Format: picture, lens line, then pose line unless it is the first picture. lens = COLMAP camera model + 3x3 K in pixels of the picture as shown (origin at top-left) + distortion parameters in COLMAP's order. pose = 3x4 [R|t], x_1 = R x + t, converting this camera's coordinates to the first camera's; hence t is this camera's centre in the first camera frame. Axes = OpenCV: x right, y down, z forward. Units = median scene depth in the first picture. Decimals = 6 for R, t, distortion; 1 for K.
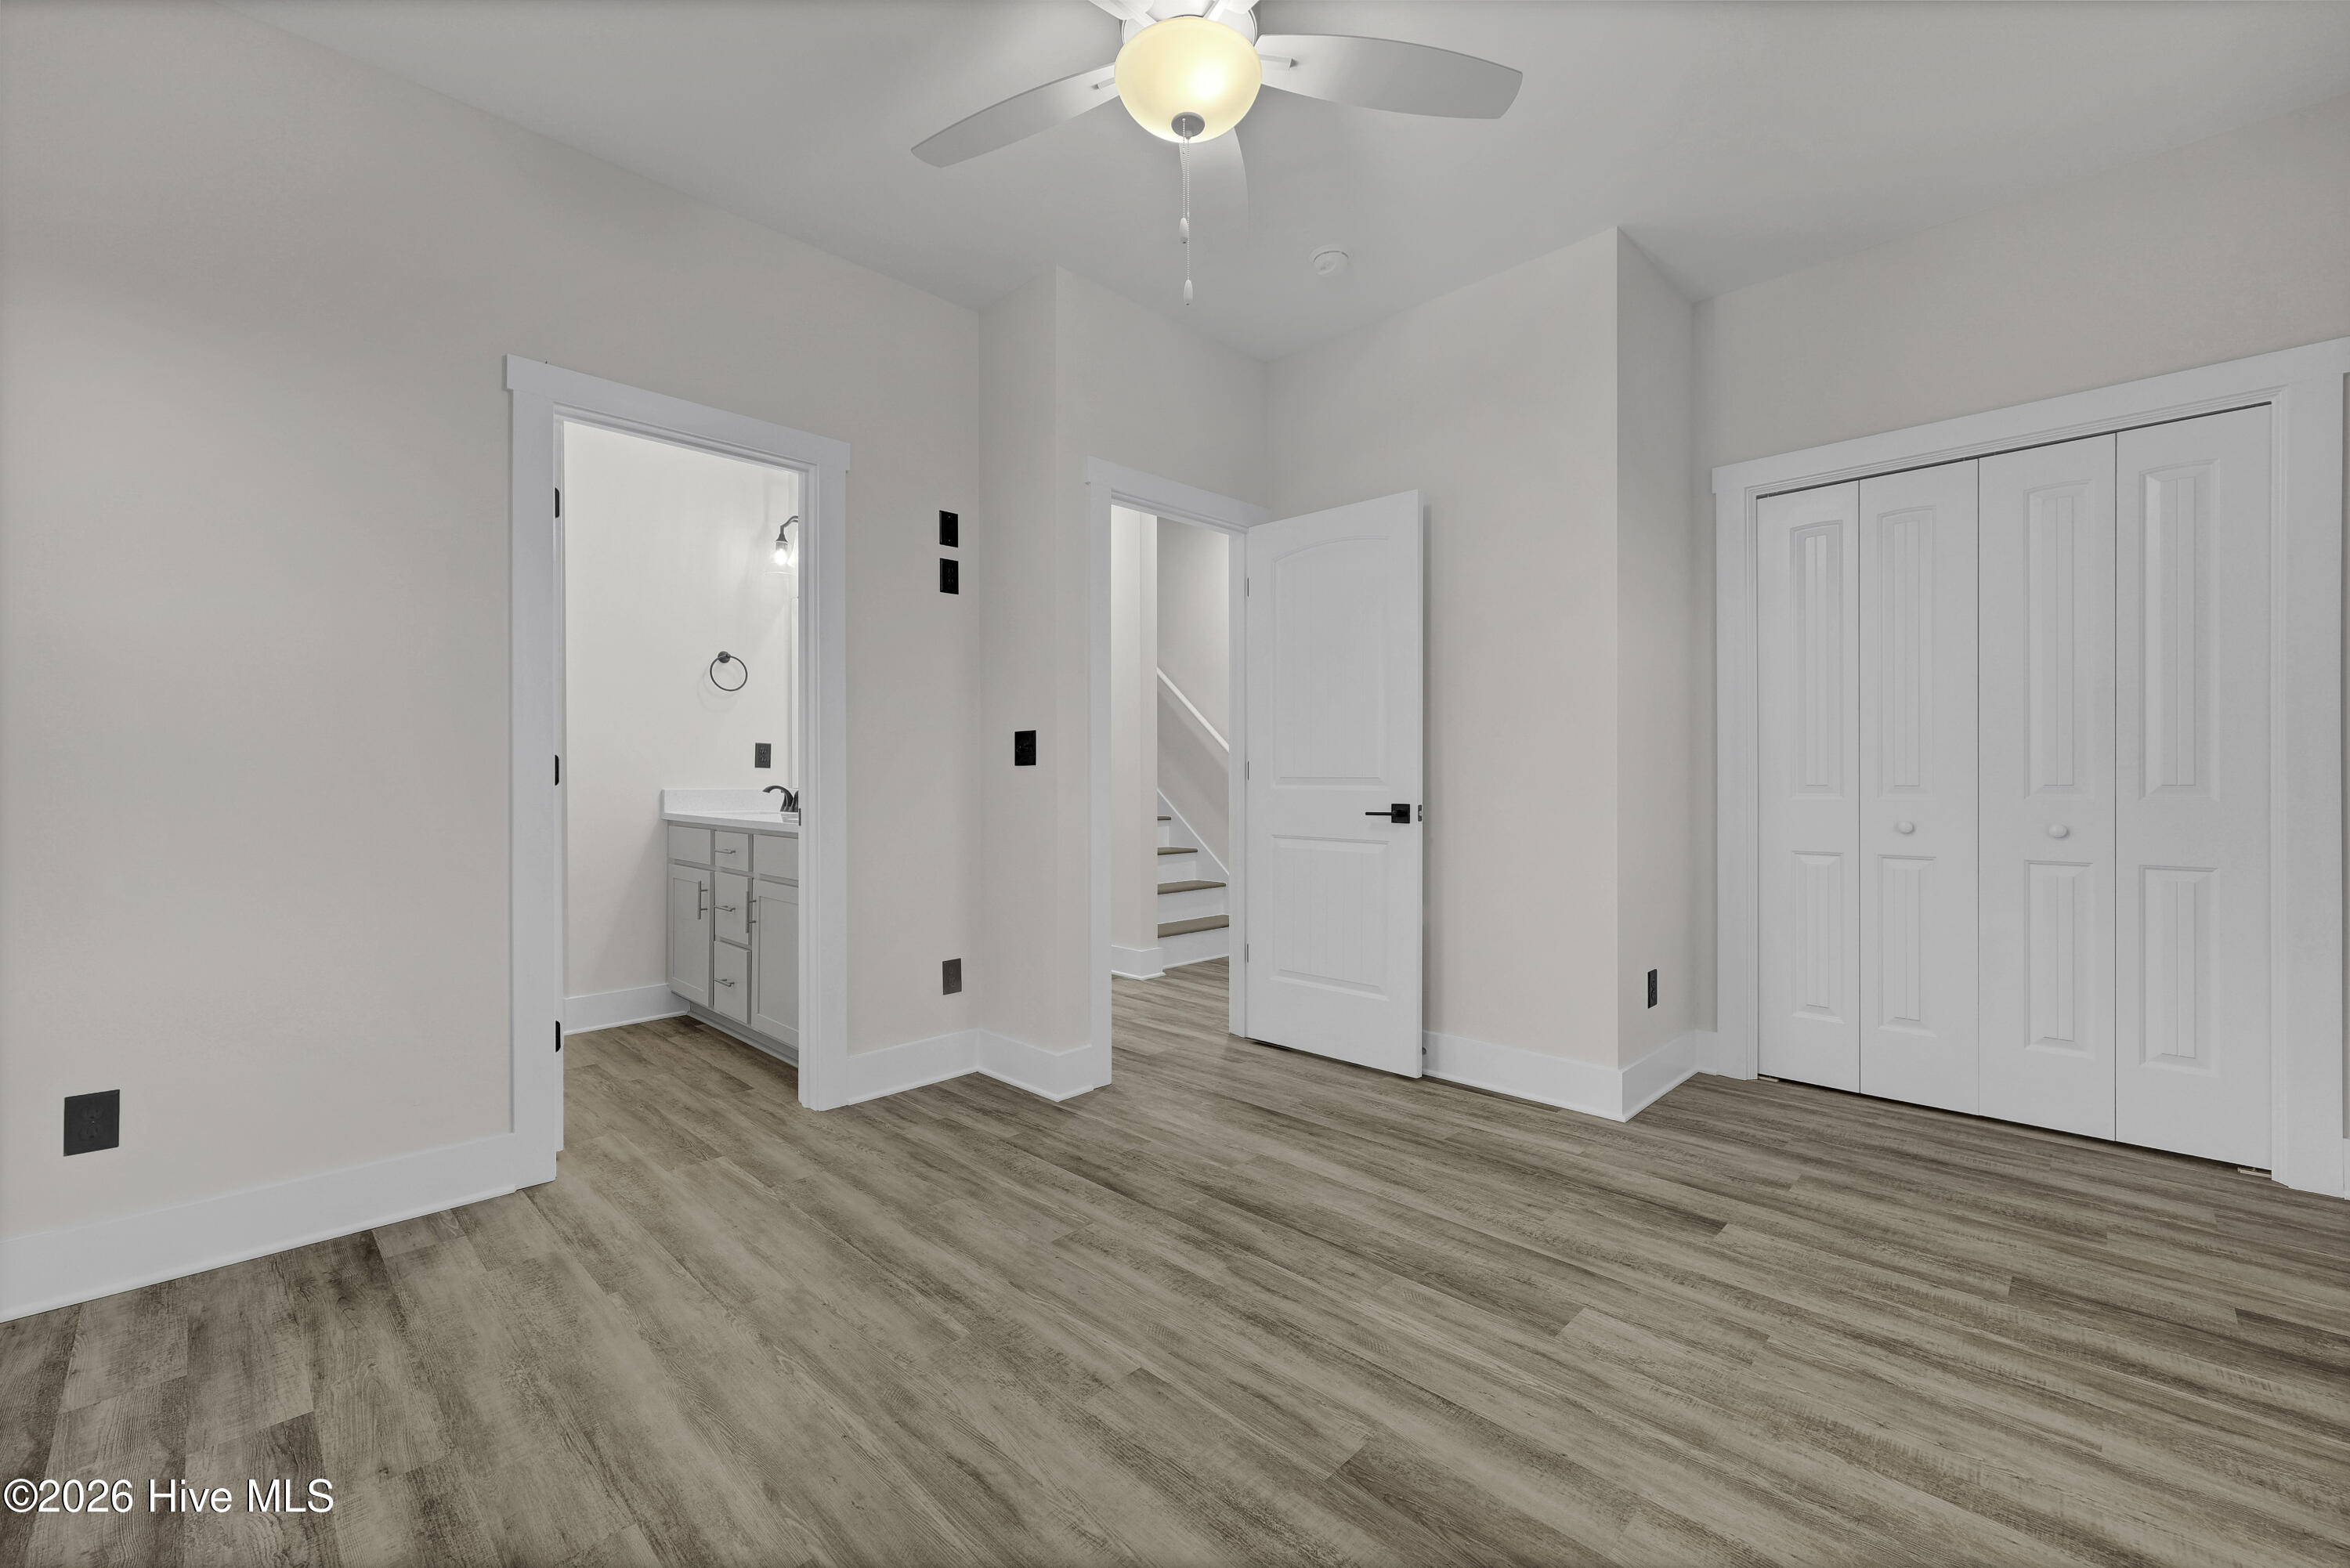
lens RADIAL K [[961.1, 0, 1168.2], [0, 961.1, 779.6], [0, 0, 1]] dist [0.000513, -0.000024]
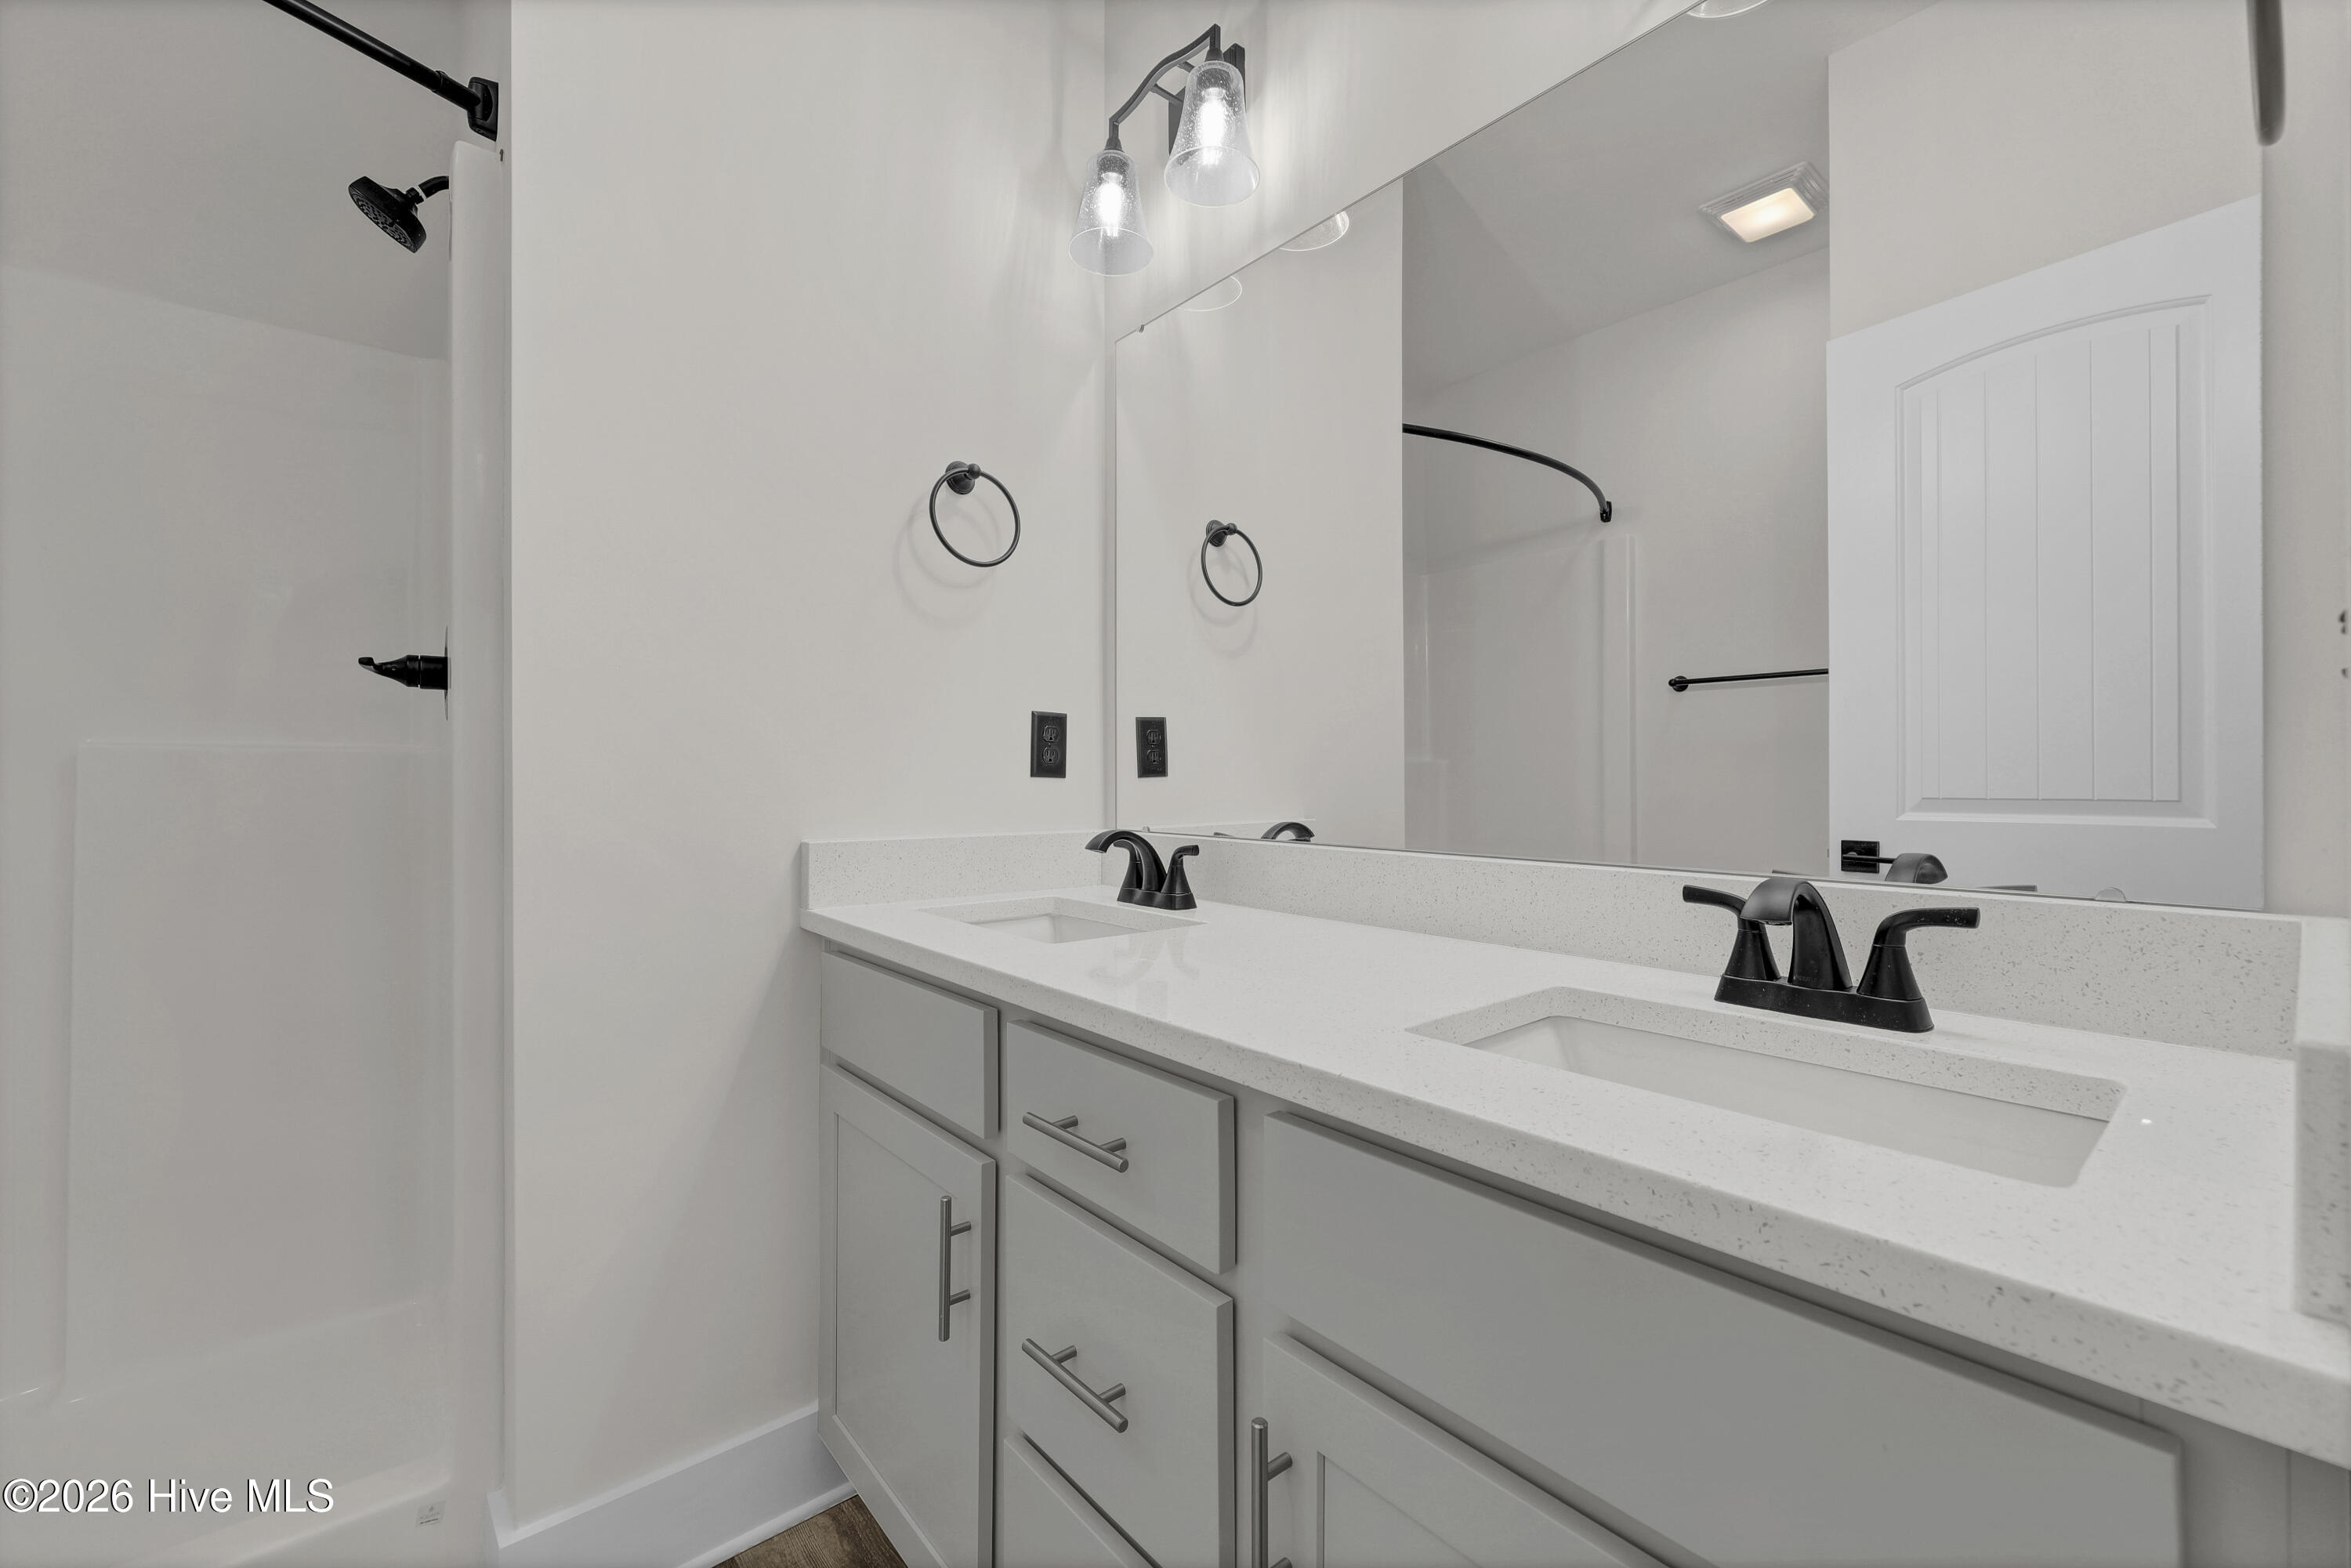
lens RADIAL K [[964.3, 0, 1172.6], [0, 964.3, 780.2], [0, 0, 1]] dist [0.000324, 0.000034]
pose [[0.996205, -0.003355, -0.086974, -2.830054], [0.003170, 0.999992, -0.002269, -0.089621], [0.086980, 0.001984, 0.996208, 5.184178]]
